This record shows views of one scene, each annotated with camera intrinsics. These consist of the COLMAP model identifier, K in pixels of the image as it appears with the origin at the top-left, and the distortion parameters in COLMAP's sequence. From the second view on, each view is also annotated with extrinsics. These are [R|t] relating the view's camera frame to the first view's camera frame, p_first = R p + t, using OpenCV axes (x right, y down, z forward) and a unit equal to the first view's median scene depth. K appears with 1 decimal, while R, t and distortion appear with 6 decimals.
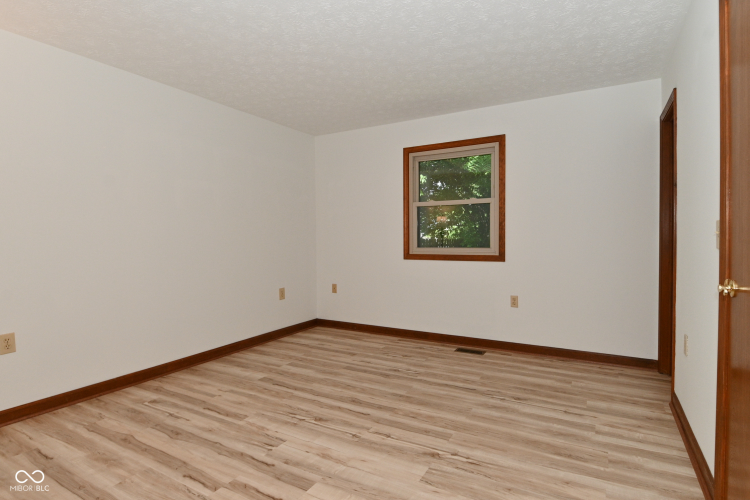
lens RADIAL K [[396.8, 0, 382.4], [0, 396.8, 247.3], [0, 0, 1]] dist [-0.003369, -0.001635]
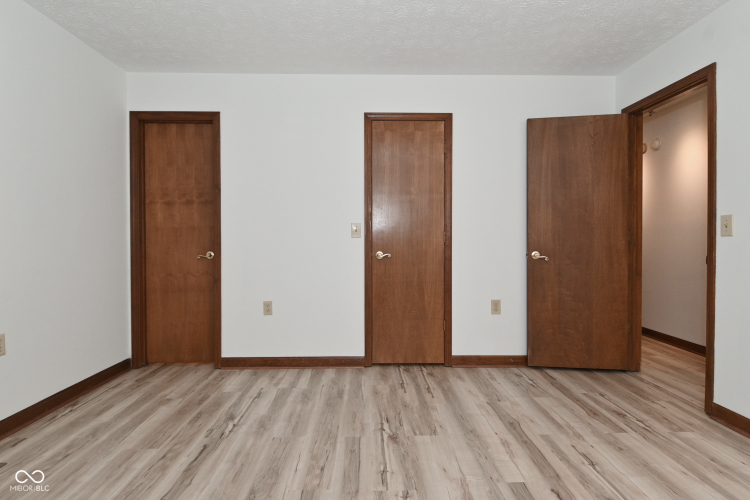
lens RADIAL K [[396.8, 0, 375.7], [0, 396.8, 246.9], [0, 0, 1]] dist [-0.003369, -0.001635]
pose [[-0.506562, -0.007608, 0.862170, -0.564806], [0.025348, 0.999397, 0.023713, 0.004550], [-0.861831, 0.033866, -0.506064, 1.199243]]
